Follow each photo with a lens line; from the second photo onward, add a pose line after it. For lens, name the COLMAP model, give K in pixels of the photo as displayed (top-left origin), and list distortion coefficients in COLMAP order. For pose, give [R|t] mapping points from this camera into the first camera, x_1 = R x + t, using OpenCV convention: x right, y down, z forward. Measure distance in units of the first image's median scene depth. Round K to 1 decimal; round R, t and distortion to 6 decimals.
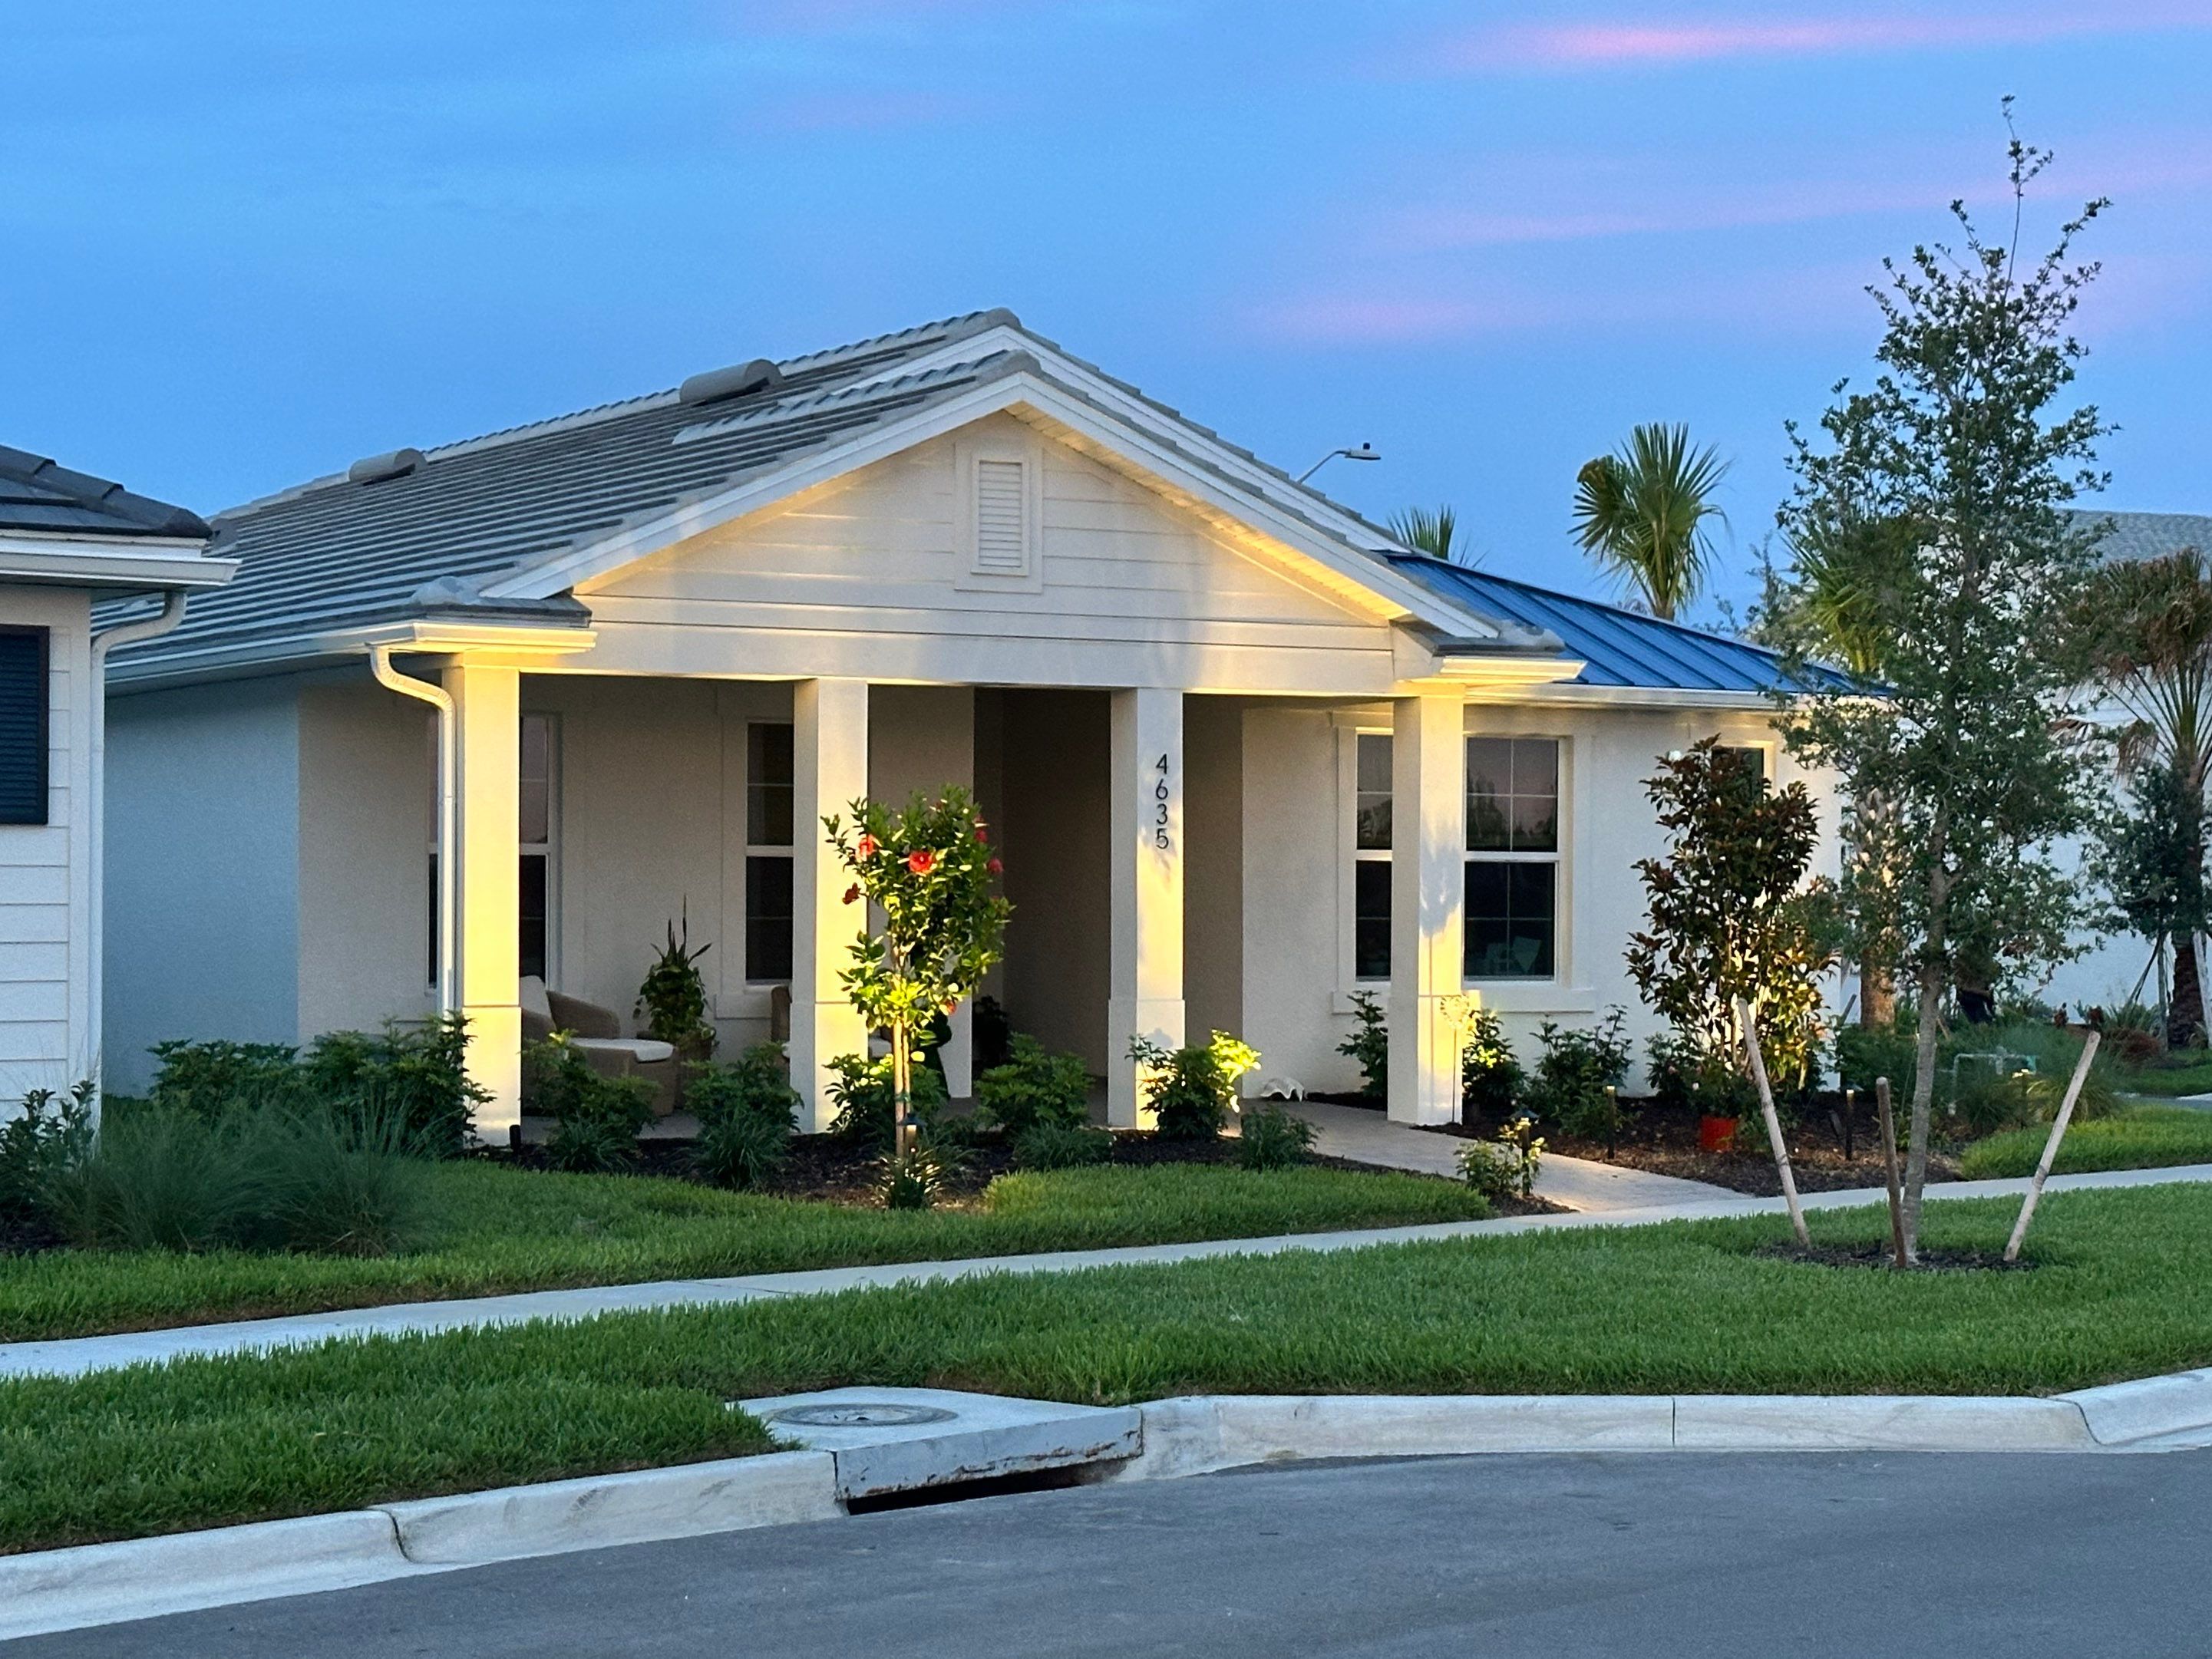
lens RADIAL K [[4357.0, 0, 1099.4], [0, 4357.0, 854.5], [0, 0, 1]] dist [0.162660, -0.074344]
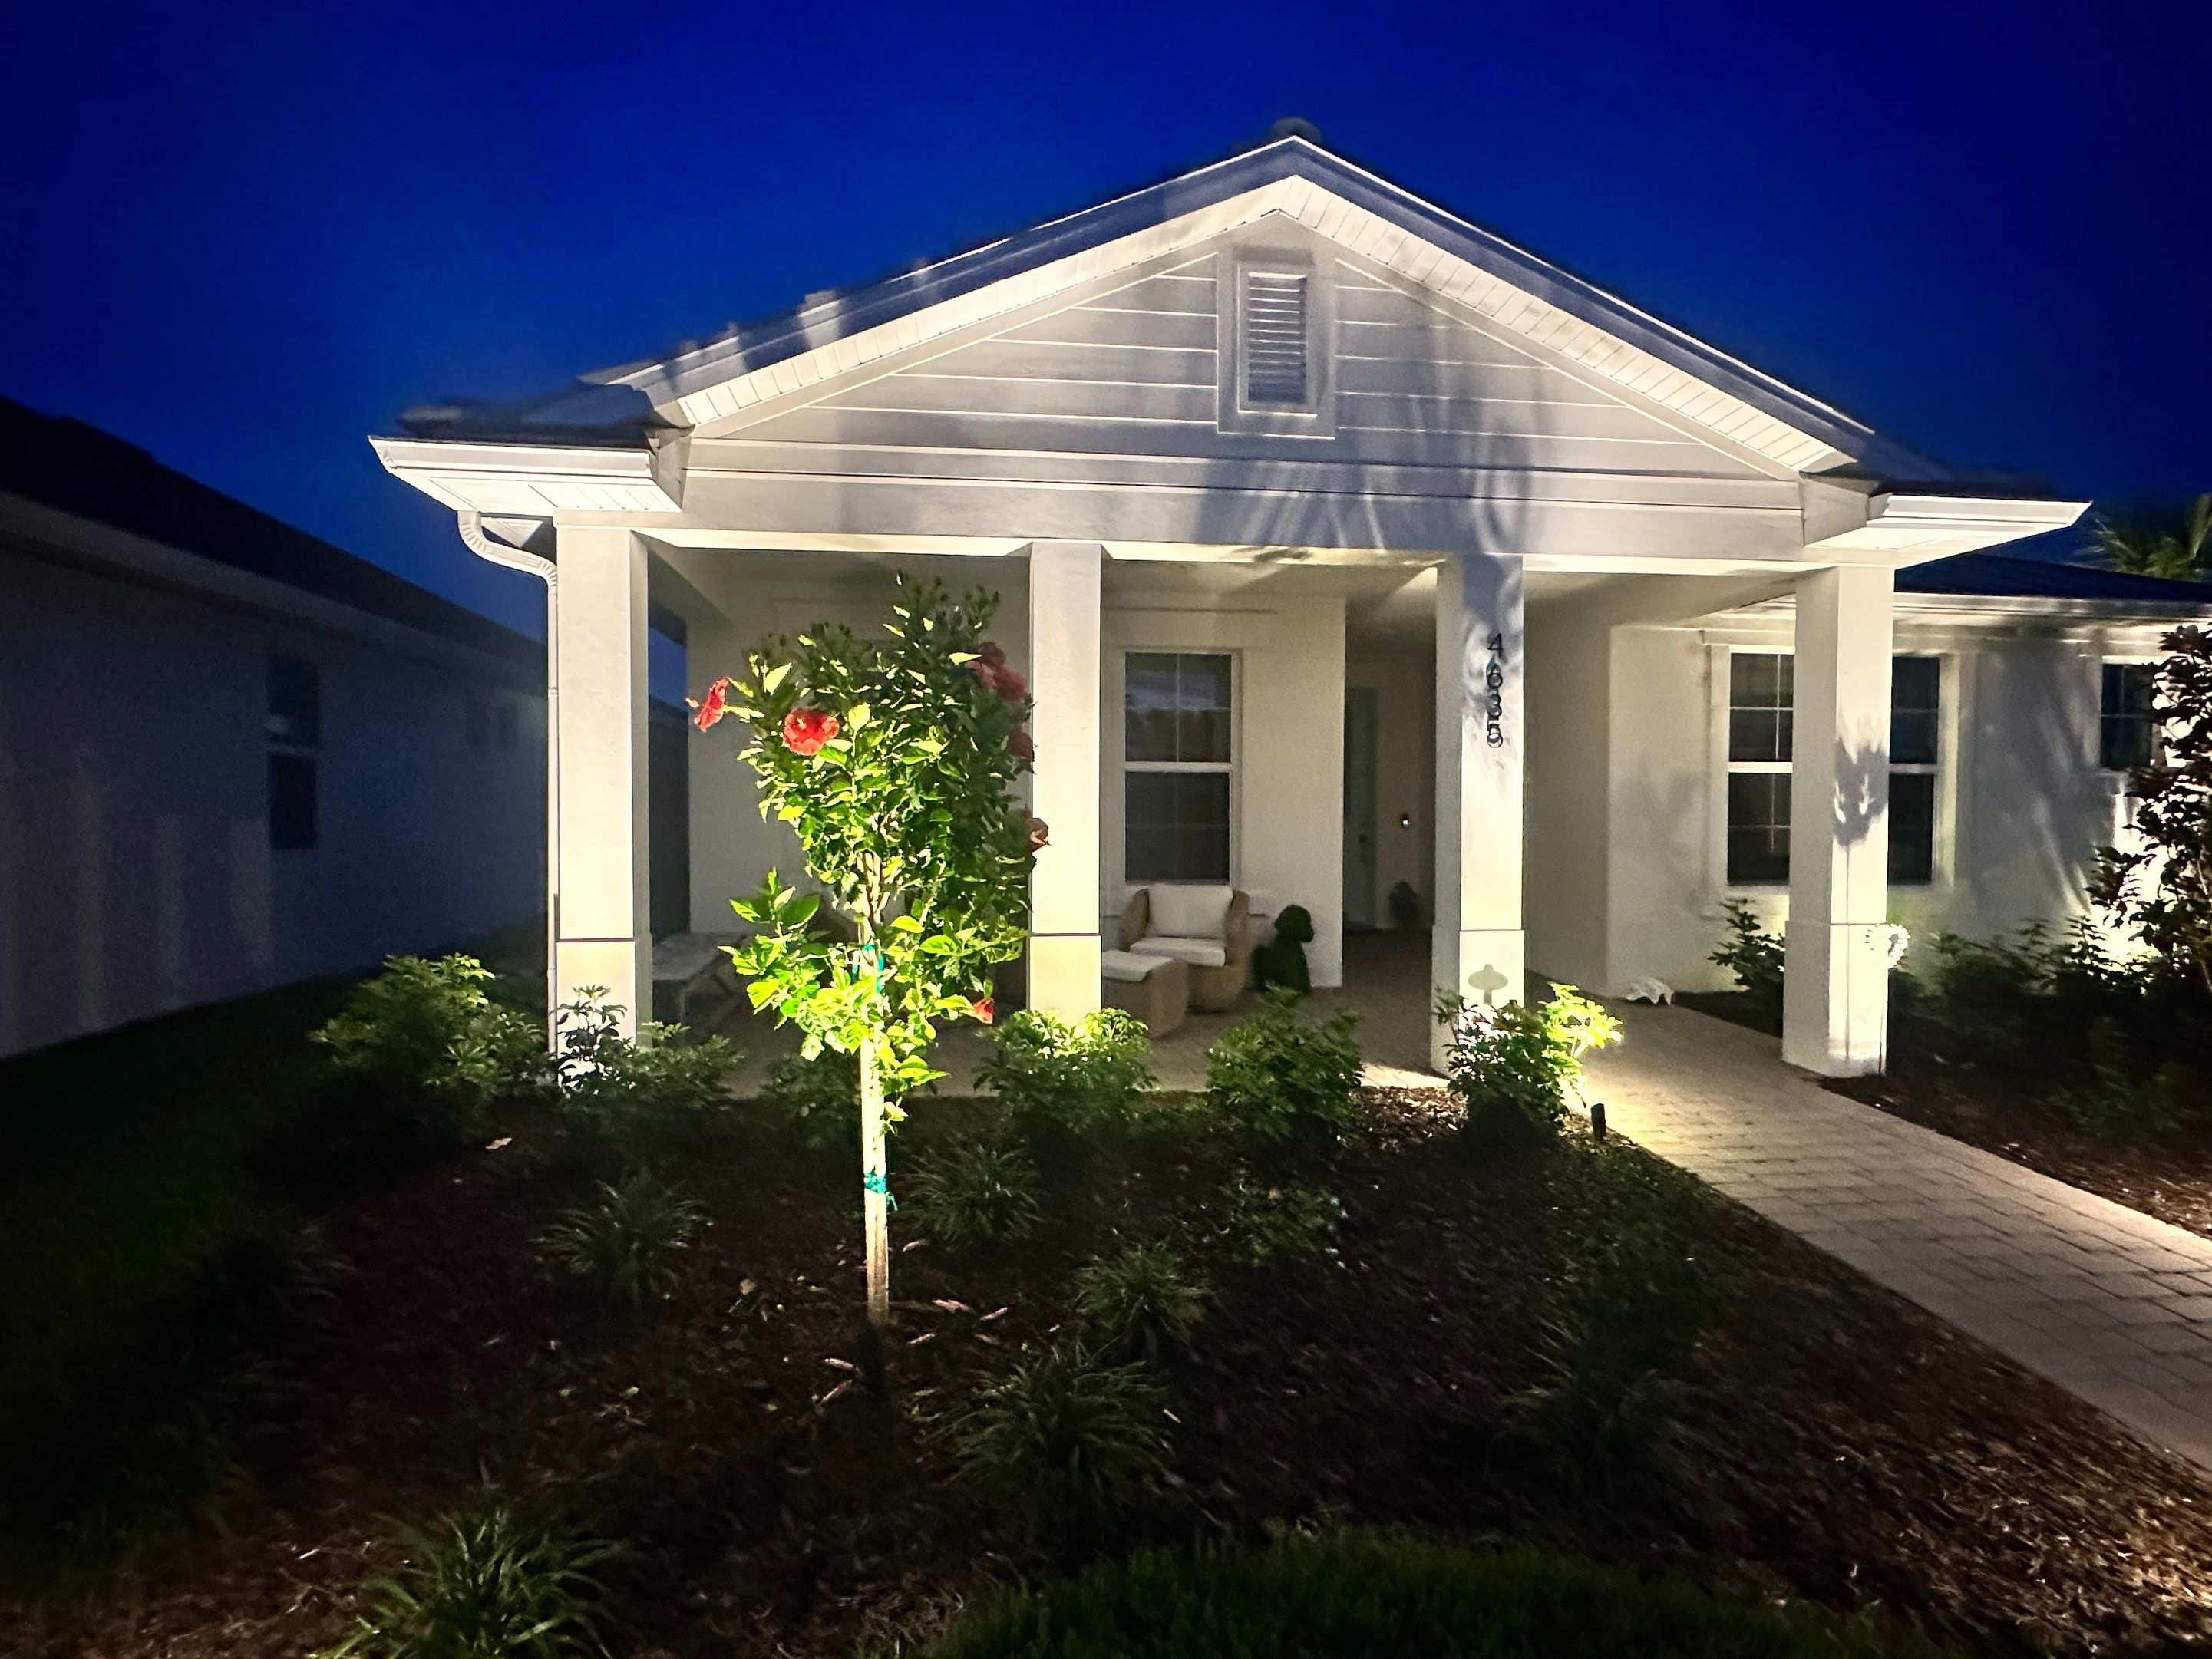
lens RADIAL K [[1122.4, 0, 1106.0], [0, 1122.4, 829.5], [0, 0, 1]] dist [0.001607, -0.000008]
pose [[0.921401, 0.005454, -0.388576, 0.031209], [0.005395, 0.999626, 0.026822, 0.008512], [0.388577, -0.026810, 0.921026, 0.825185]]
